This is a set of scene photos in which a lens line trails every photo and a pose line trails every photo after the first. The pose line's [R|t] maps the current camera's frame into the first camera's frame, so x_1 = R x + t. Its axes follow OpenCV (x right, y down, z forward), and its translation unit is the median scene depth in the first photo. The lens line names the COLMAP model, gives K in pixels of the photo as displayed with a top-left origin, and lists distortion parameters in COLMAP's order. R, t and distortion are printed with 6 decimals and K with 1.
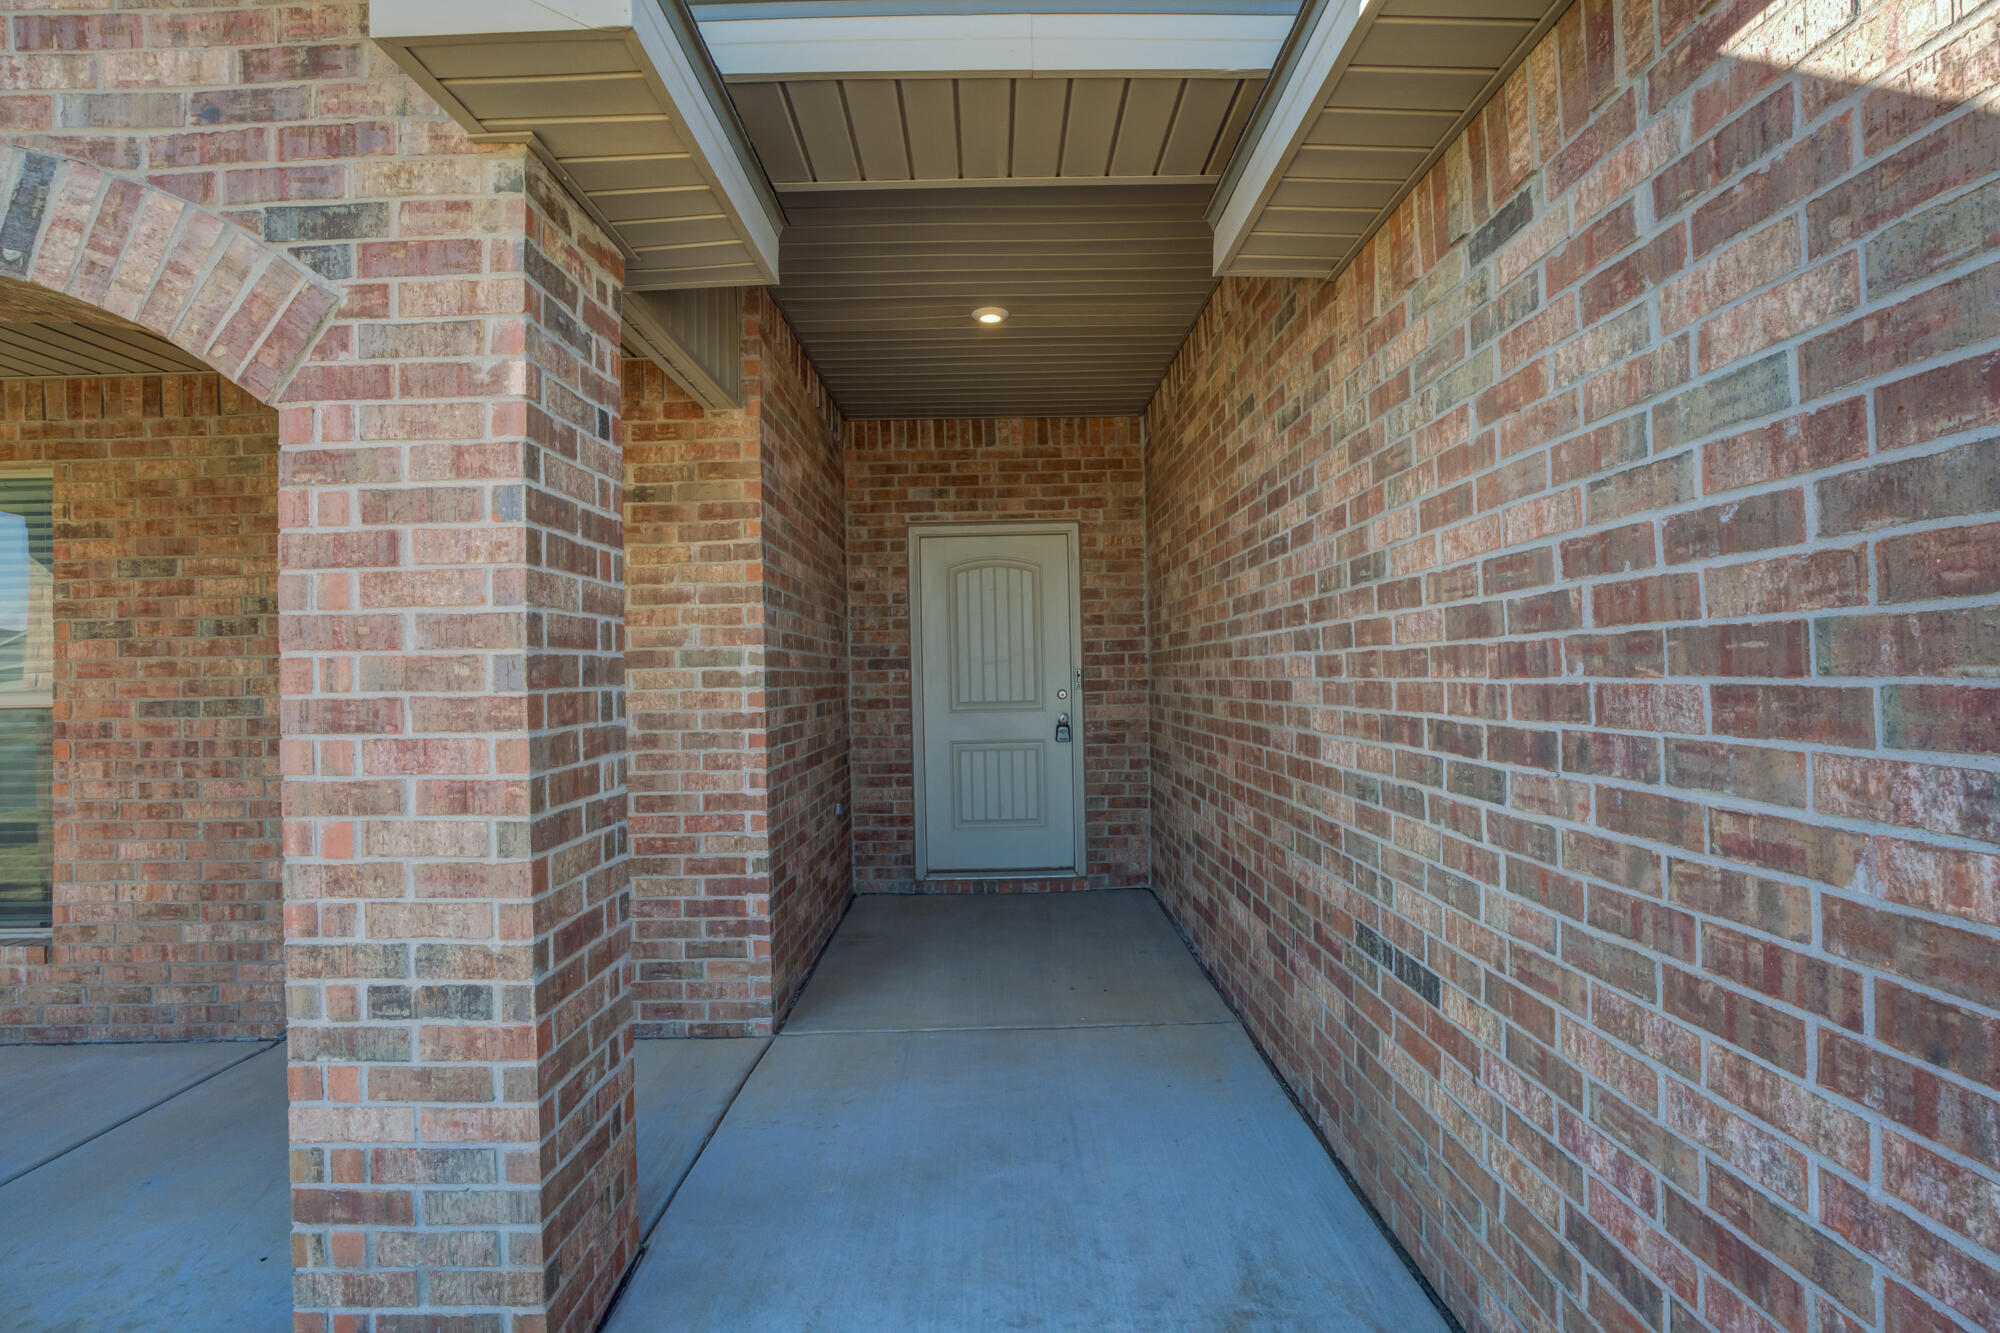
lens RADIAL K [[968.9, 0, 1000.0], [0, 968.9, 666.5], [0, 0, 1]] dist [-0.058589, 0.022831]
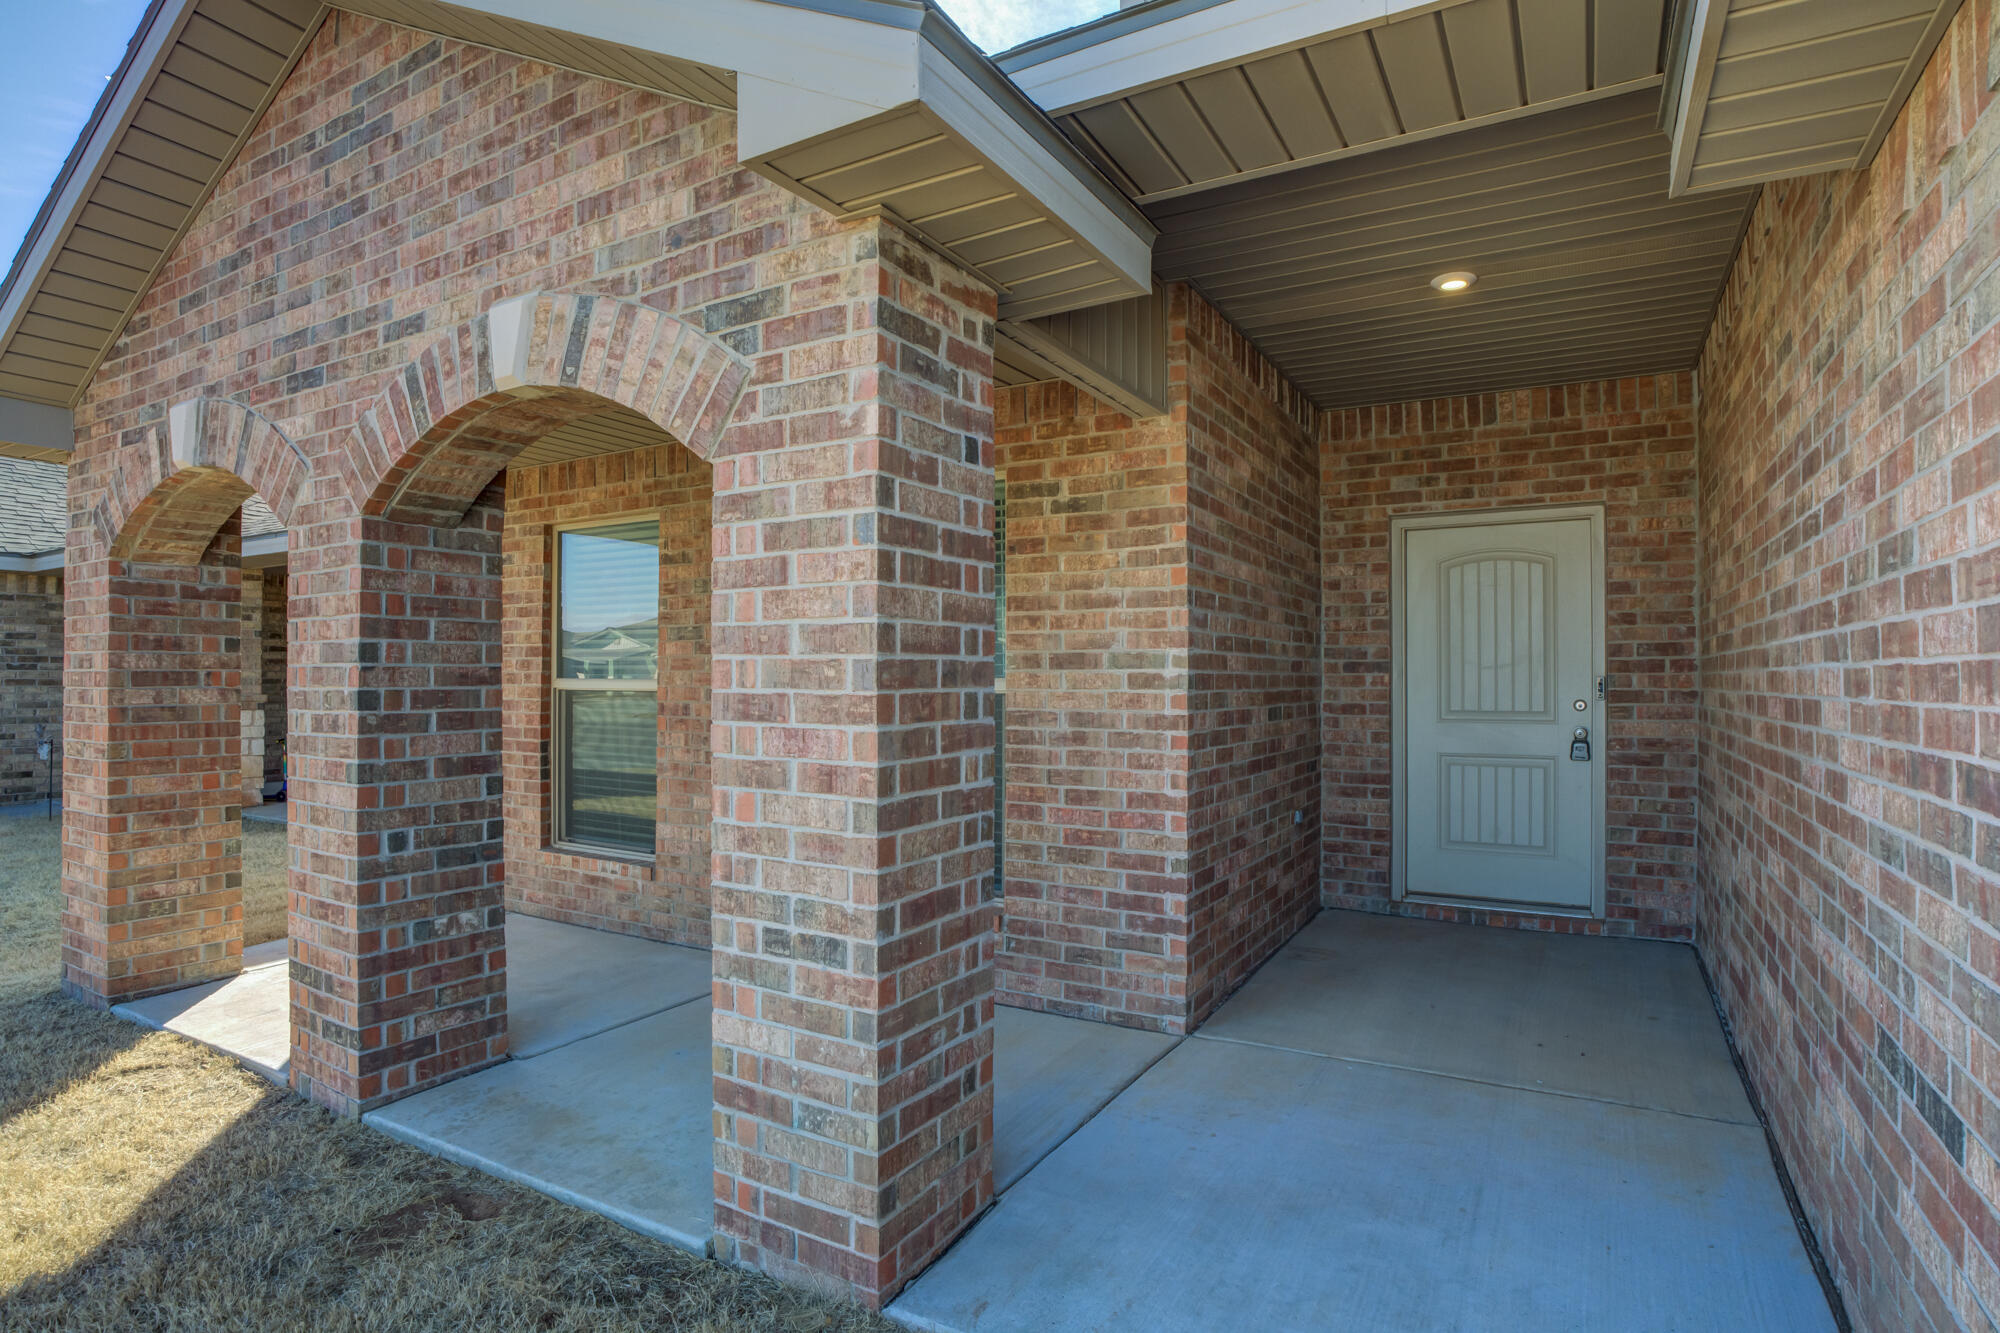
lens RADIAL K [[977.4, 0, 997.1], [0, 977.4, 676.6], [0, 0, 1]] dist [-0.062510, 0.025813]
pose [[0.874952, 0.019989, -0.483798, 0.141038], [-0.015004, 0.999787, 0.014173, -0.007317], [0.483978, -0.005142, 0.875065, 0.027647]]
